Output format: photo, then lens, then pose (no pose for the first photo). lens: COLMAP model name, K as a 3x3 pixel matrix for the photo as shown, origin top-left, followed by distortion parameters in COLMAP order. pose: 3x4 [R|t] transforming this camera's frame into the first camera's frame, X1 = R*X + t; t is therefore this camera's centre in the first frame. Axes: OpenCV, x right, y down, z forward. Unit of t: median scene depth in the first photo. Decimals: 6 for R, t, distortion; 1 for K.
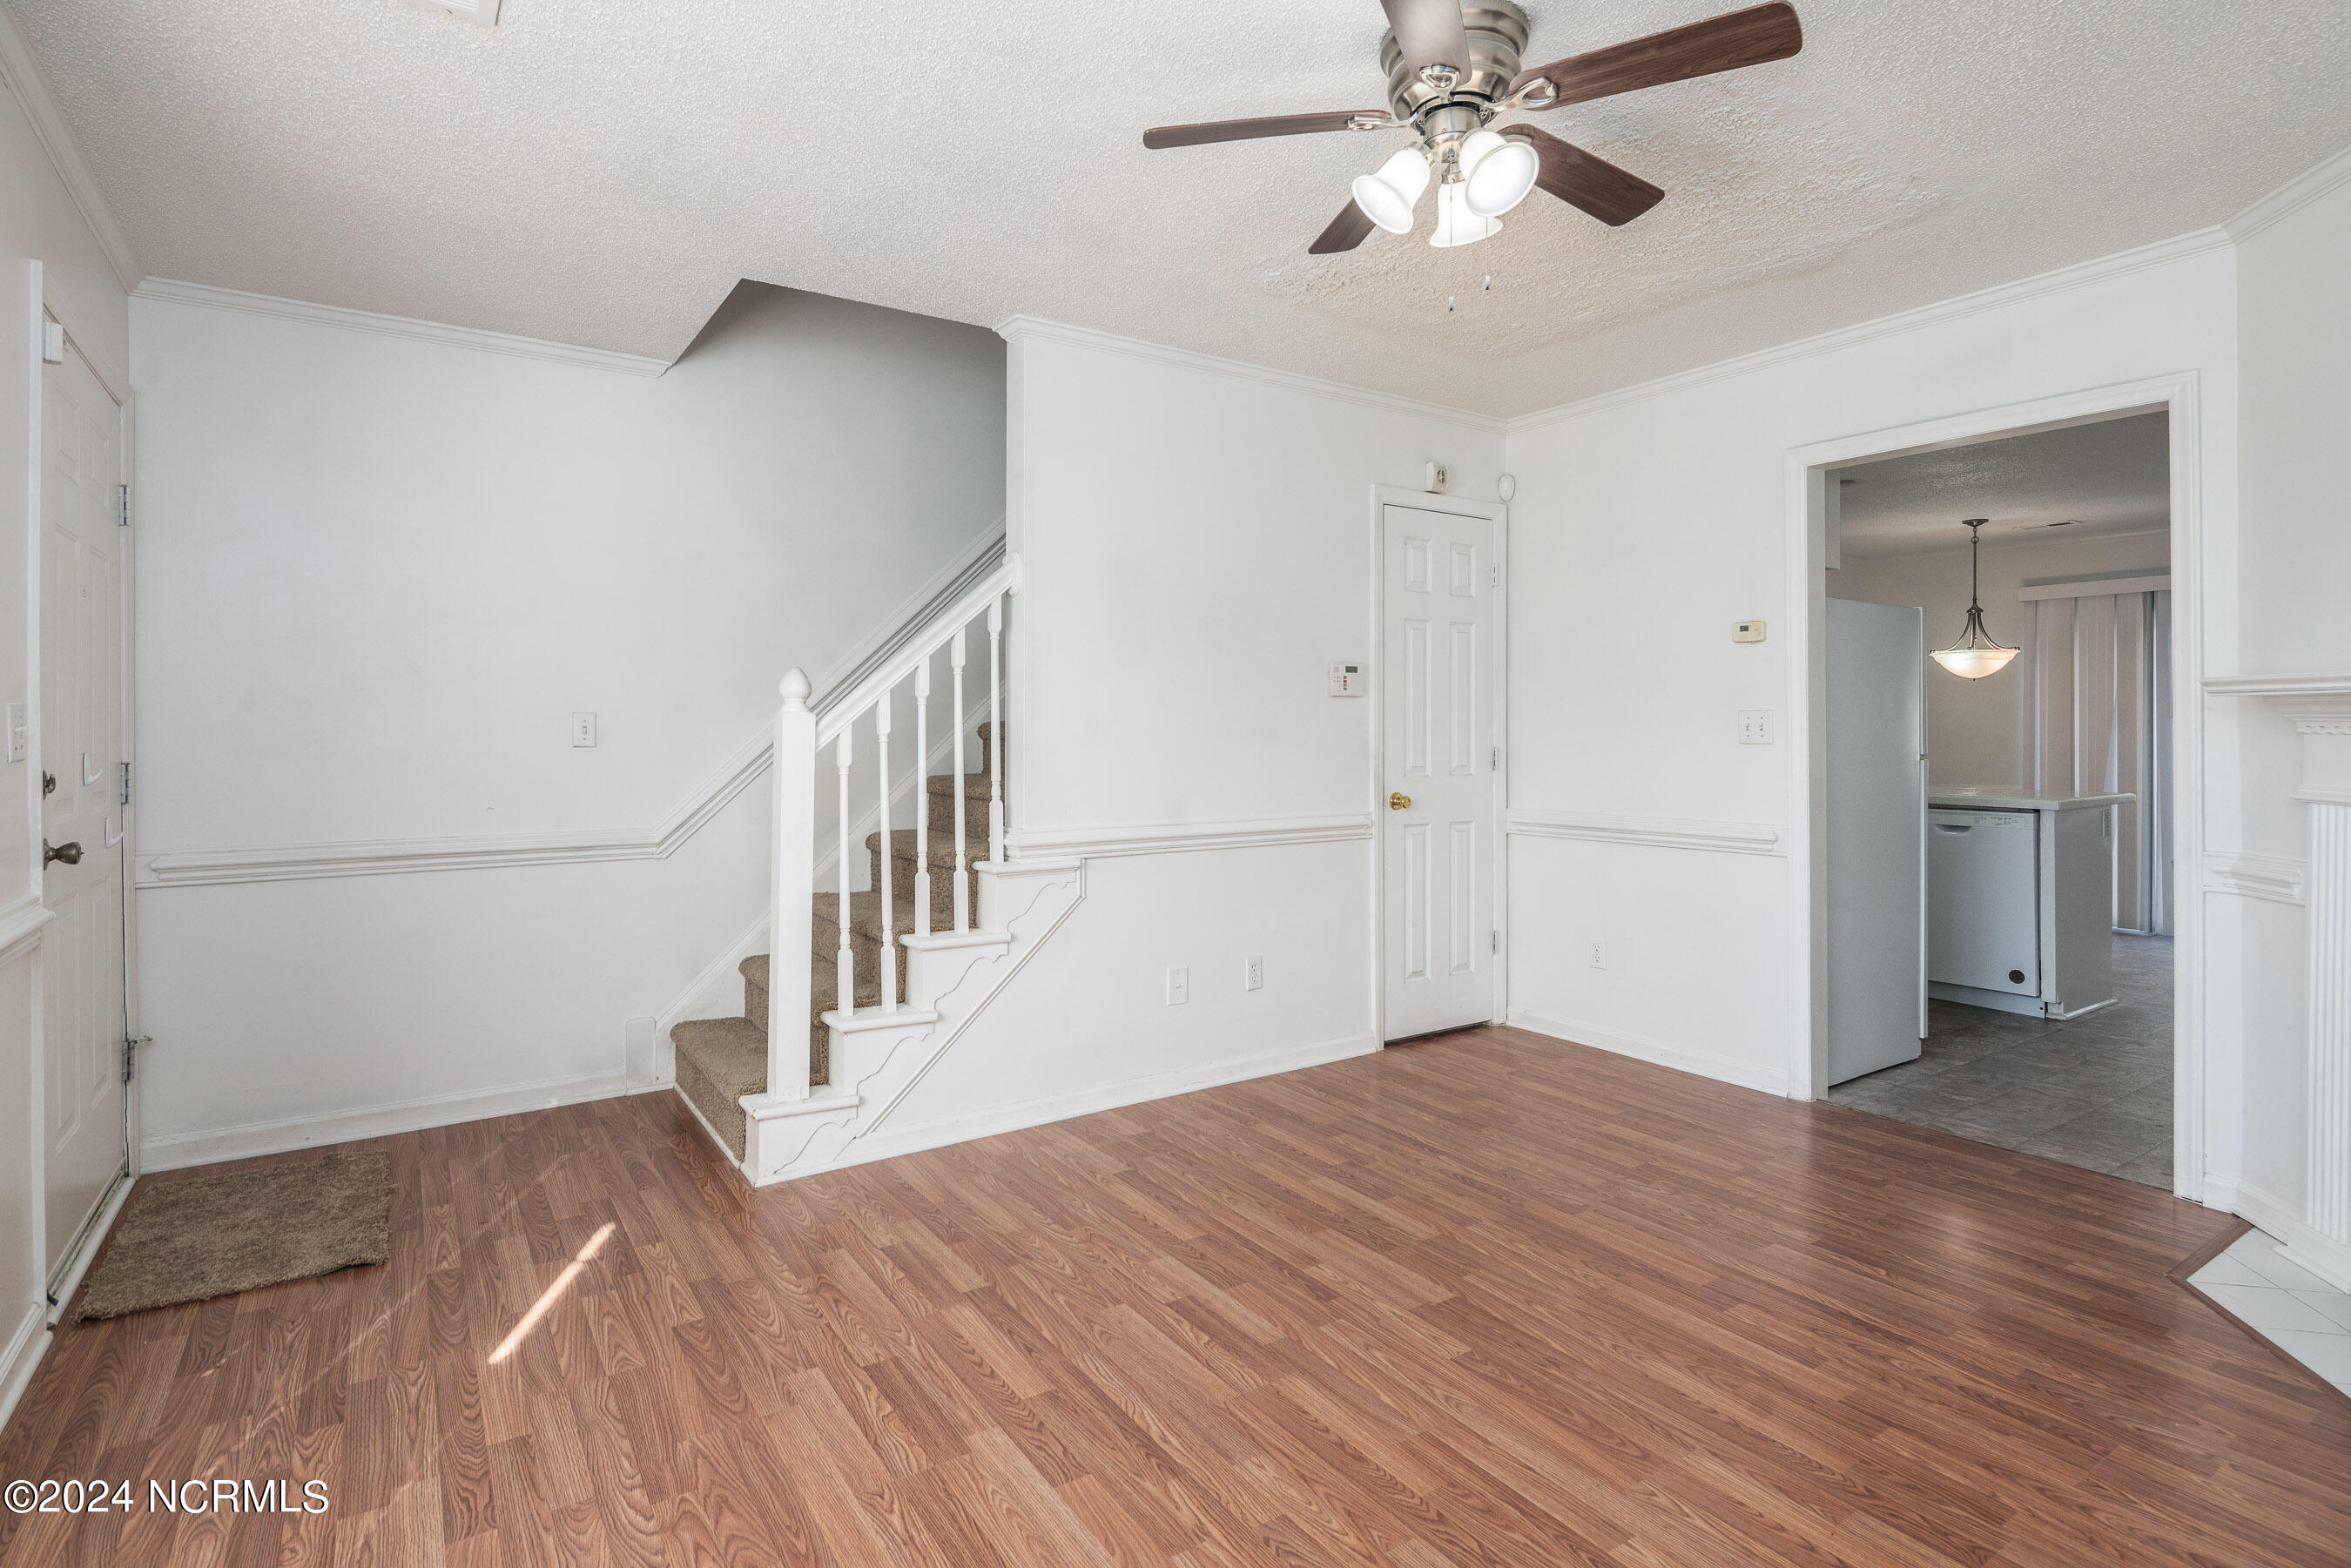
lens RADIAL K [[1188.9, 0, 1135.3], [0, 1188.9, 732.1], [0, 0, 1]] dist [-0.002218, -0.002992]
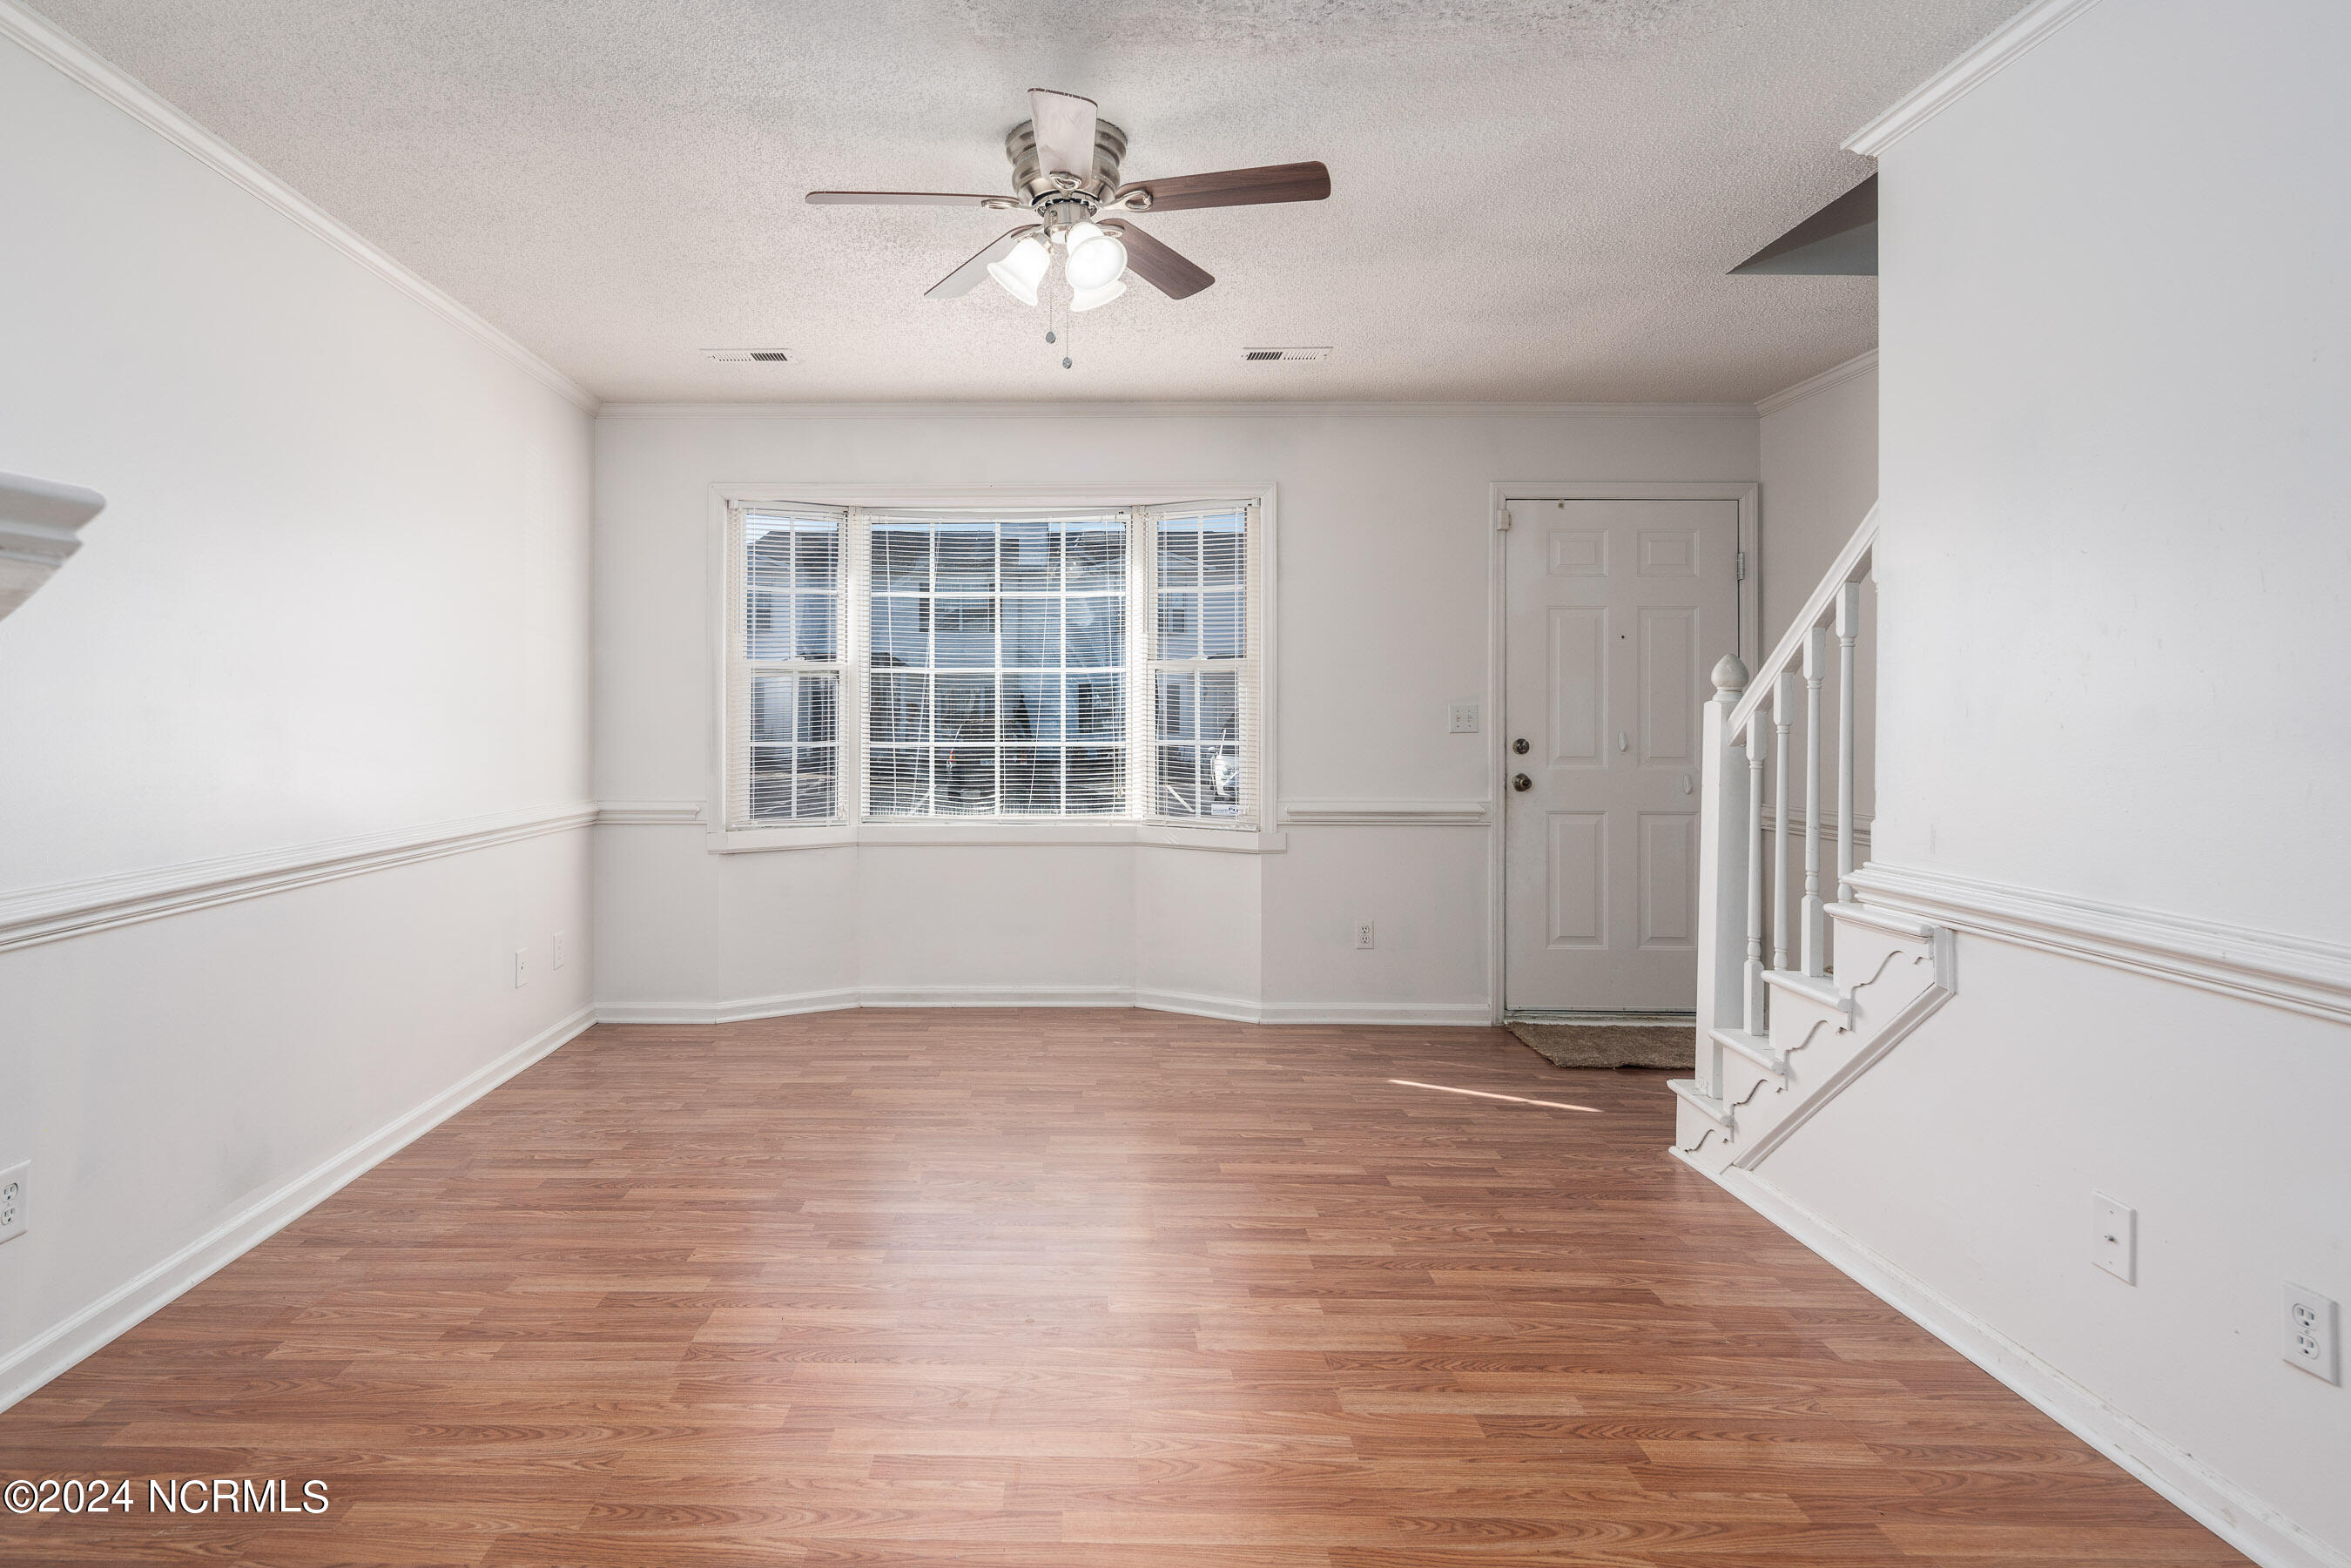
lens RADIAL K [[1188.9, 0, 1055.4], [0, 1188.9, 714.9], [0, 0, 1]] dist [-0.002218, -0.002992]
pose [[-0.547196, 0.000523, -0.837004, 1.076456], [-0.007304, 0.999959, 0.005400, -0.011055], [0.836973, 0.009068, -0.547169, 1.387012]]
